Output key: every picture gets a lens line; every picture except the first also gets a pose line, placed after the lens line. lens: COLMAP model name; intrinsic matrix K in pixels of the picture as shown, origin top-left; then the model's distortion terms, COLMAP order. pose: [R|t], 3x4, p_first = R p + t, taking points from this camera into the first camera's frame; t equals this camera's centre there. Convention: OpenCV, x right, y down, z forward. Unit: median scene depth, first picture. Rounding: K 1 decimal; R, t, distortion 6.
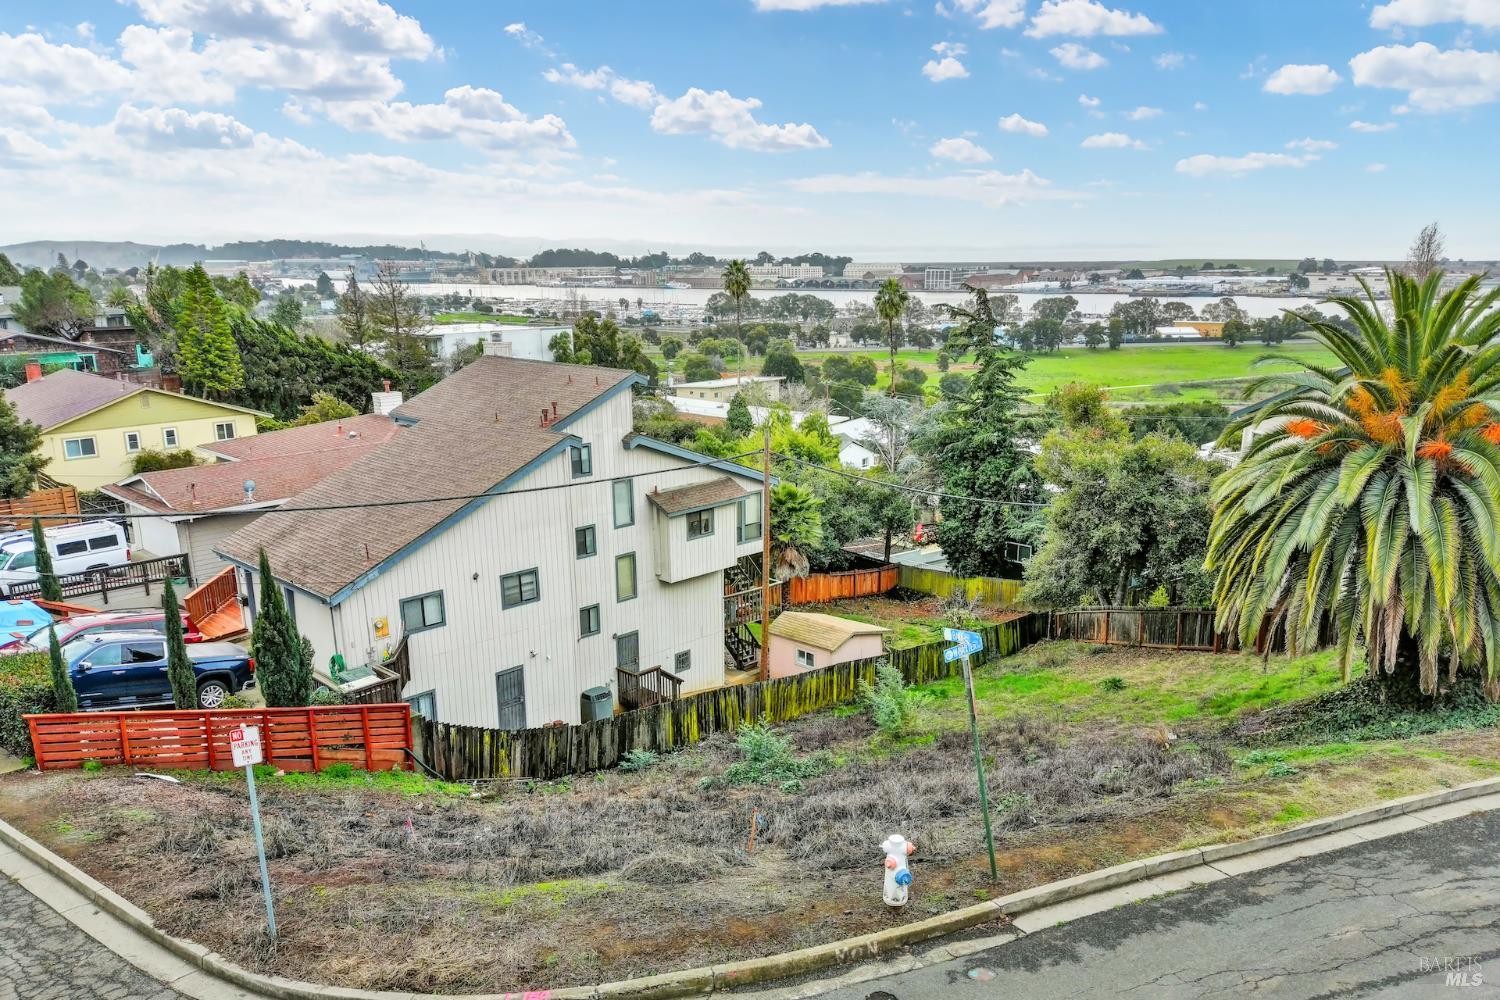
lens RADIAL K [[1106.2, 0, 751.6], [0, 1106.2, 546.7], [0, 0, 1]] dist [0.097580, -0.149546]
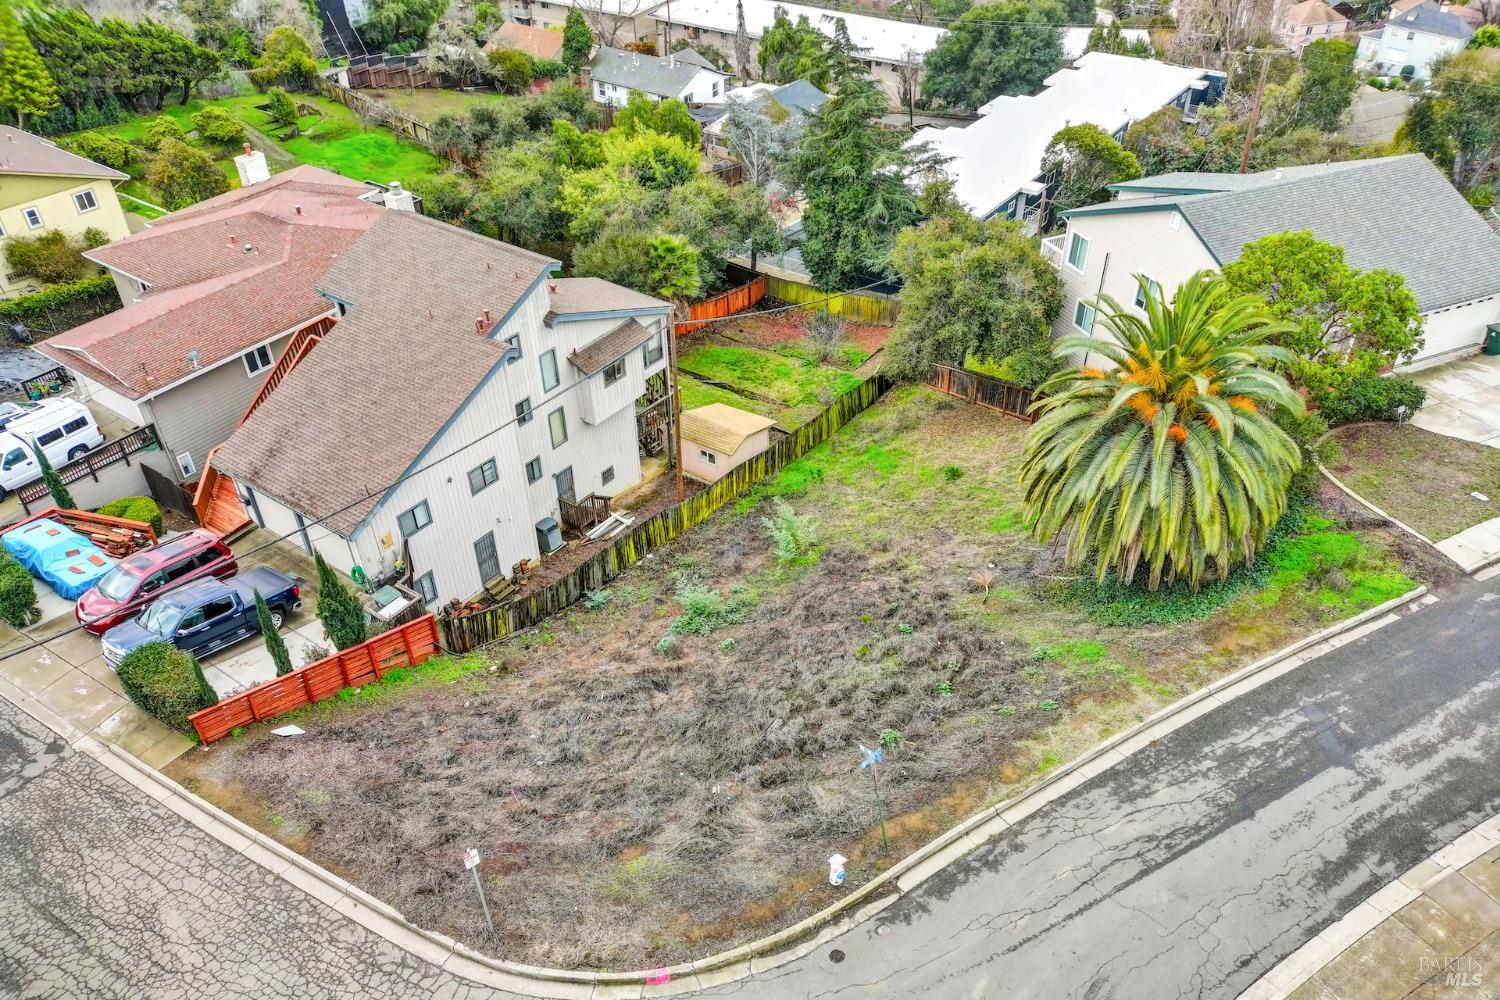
lens RADIAL K [[1115.9, 0, 749.0], [0, 1115.9, 537.7], [0, 0, 1]] dist [0.052610, -0.057368]
pose [[0.988560, -0.098038, 0.114618, -0.036597], [0.044389, 0.915386, 0.400122, -0.202912], [-0.144147, -0.390457, 0.909266, -0.096561]]
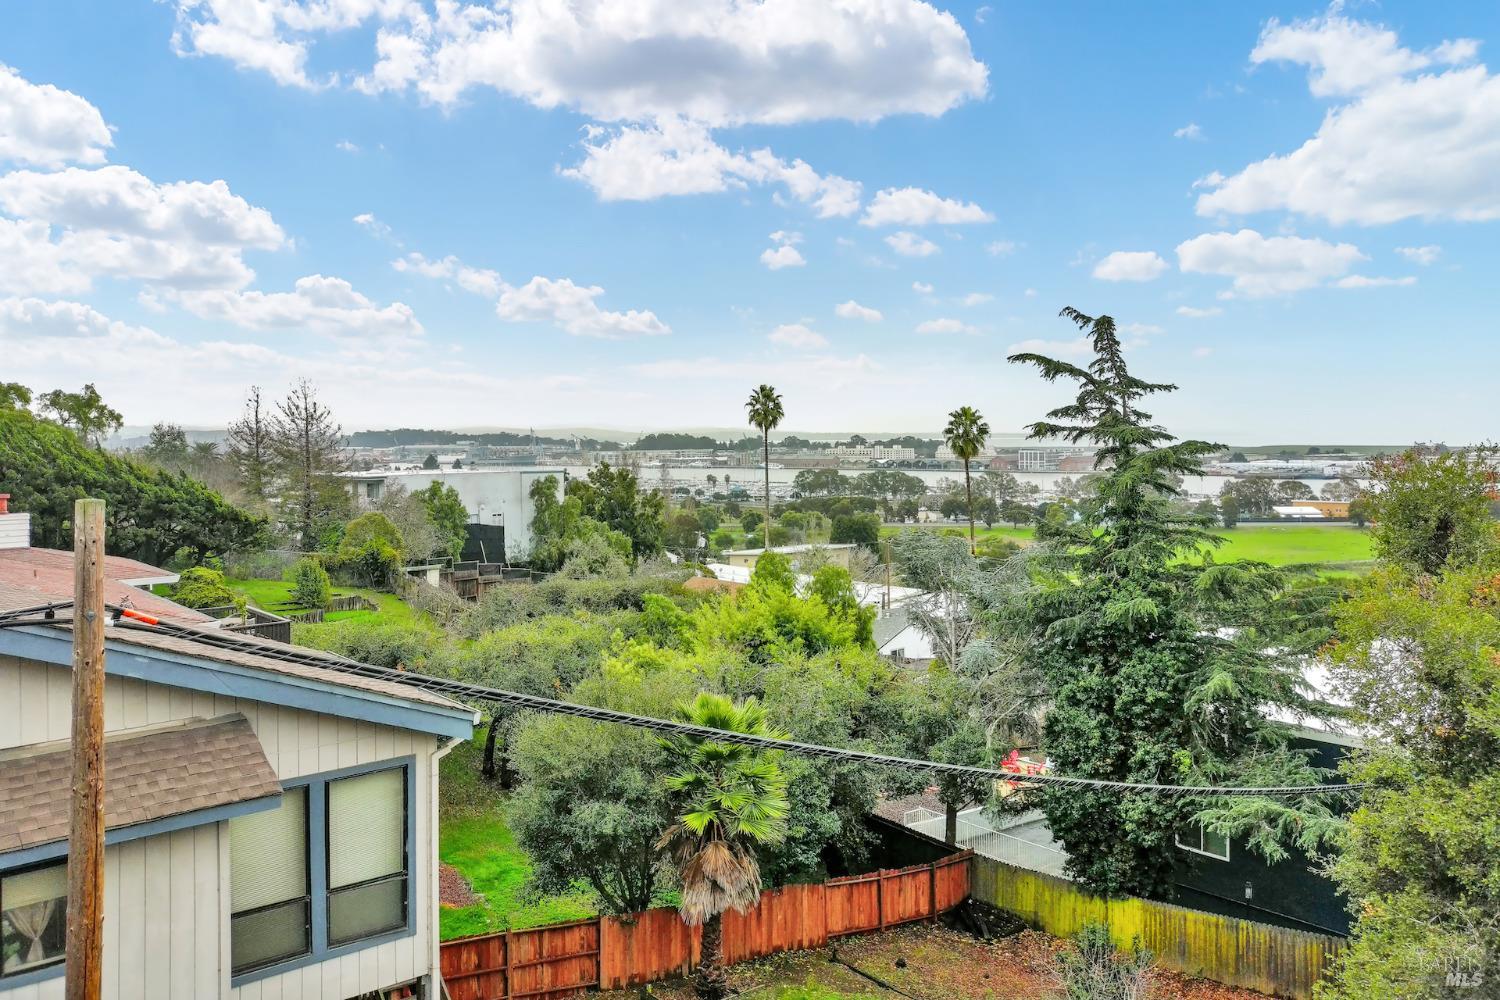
lens RADIAL K [[1079.0, 0, 748.9], [0, 1079.0, 436.1], [0, 0, 1]] dist [0.117159, -0.193736]
pose [[0.995583, -0.003239, -0.093832, 0.084640], [-0.021337, 0.965447, -0.259723, -0.040796], [0.091431, 0.260578, 0.961114, 0.481848]]
